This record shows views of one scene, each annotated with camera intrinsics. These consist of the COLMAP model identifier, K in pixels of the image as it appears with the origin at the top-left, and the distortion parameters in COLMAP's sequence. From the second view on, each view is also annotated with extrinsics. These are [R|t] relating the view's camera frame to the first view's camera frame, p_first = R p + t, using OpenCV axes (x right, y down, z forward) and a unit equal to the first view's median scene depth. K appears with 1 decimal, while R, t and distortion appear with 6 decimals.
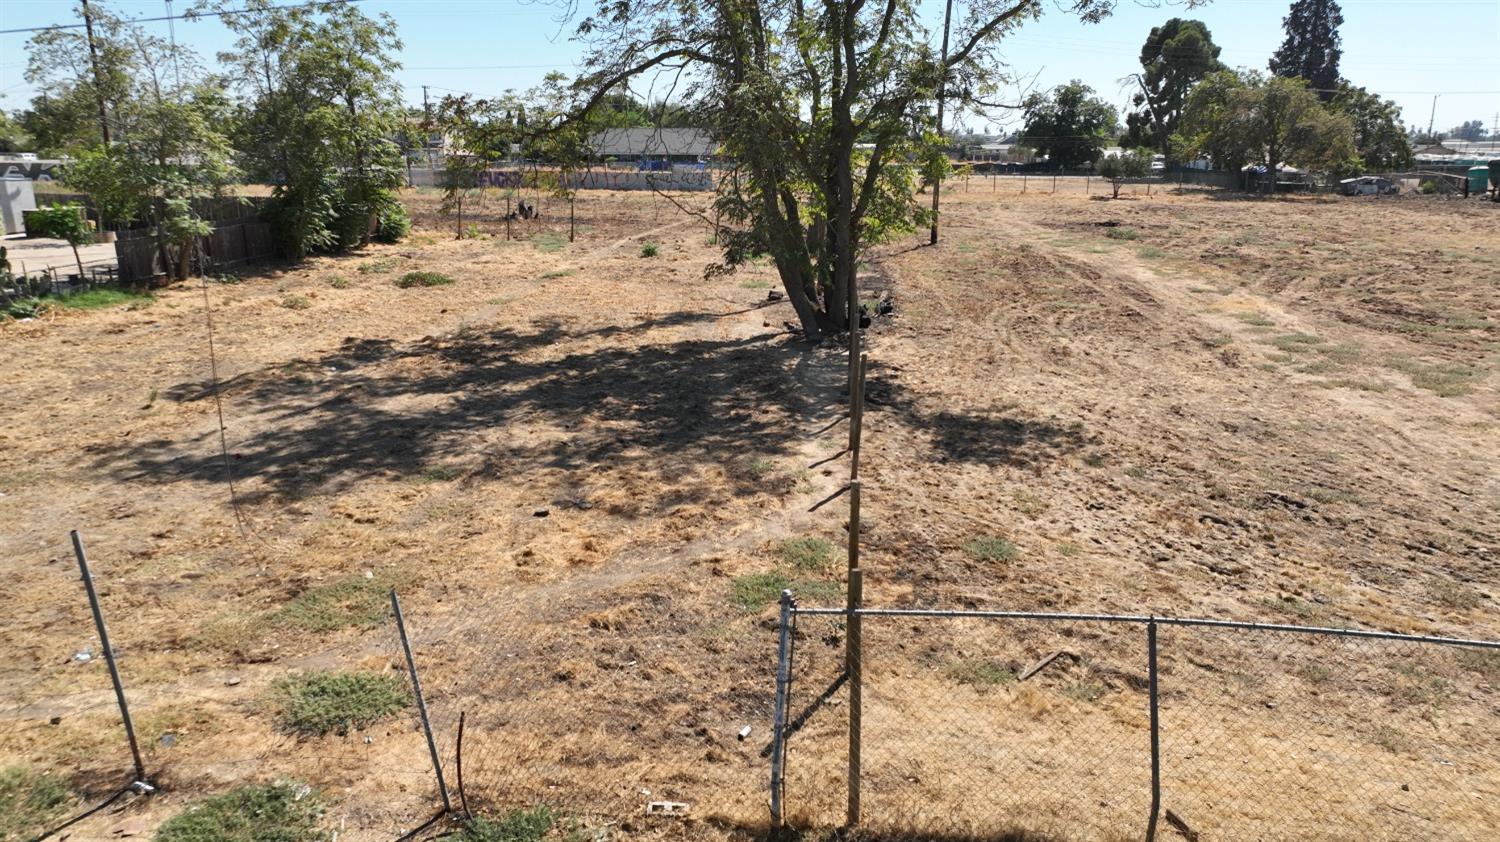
lens RADIAL K [[1054.3, 0, 750.0], [0, 1054.3, 421.0], [0, 0, 1]] dist [-0.002749, 0.024002]
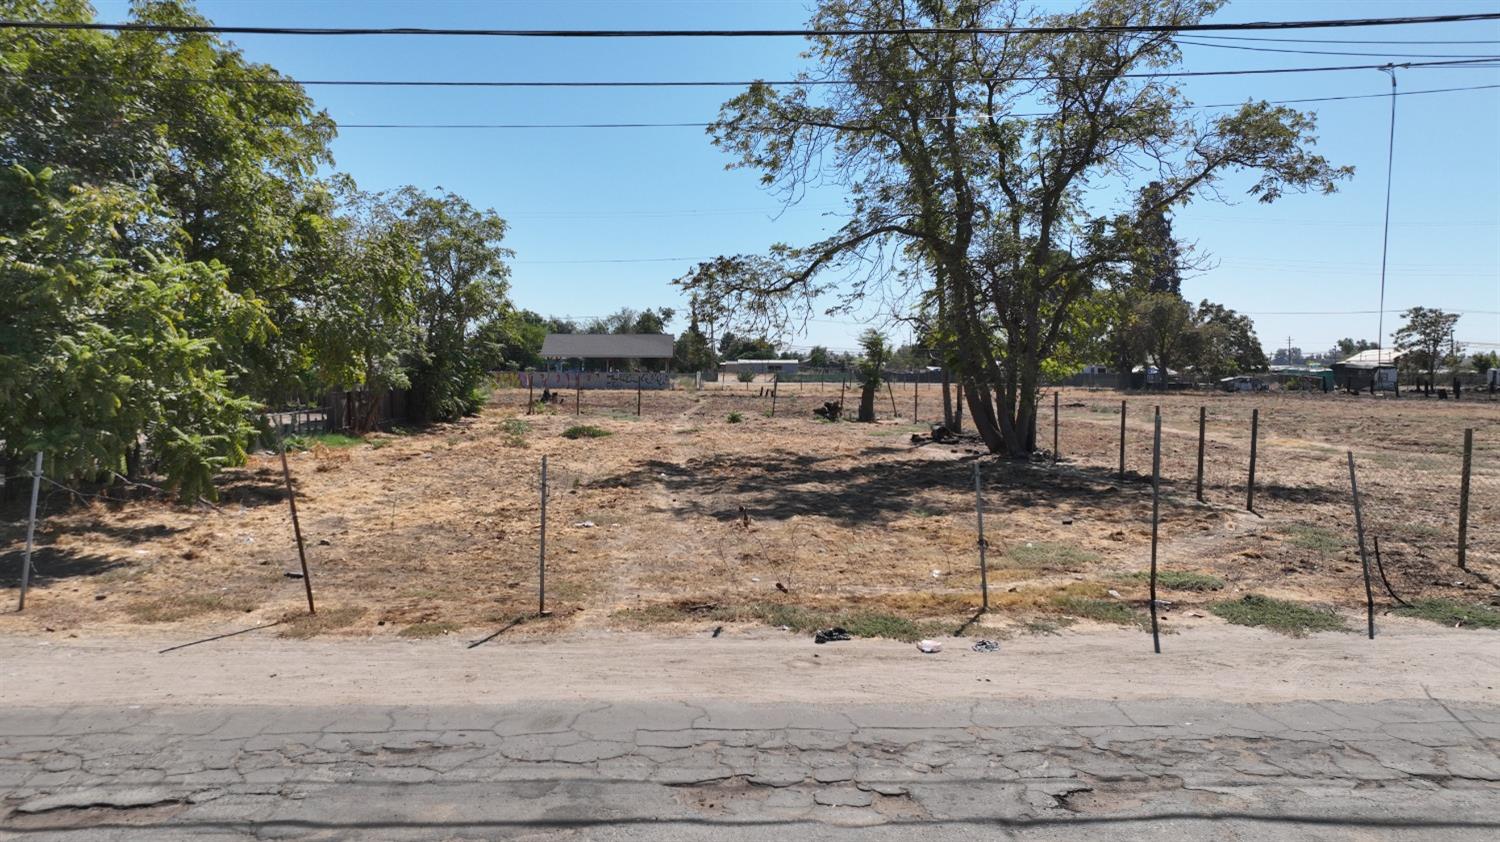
lens RADIAL K [[1056.5, 0, 751.4], [0, 1056.5, 416.3], [0, 0, 1]] dist [0.006418, 0.008083]
pose [[0.989381, -0.006950, 0.145182, -0.336563], [0.037305, 0.977538, -0.207430, 0.093058], [-0.140479, 0.210643, 0.967417, -0.099733]]
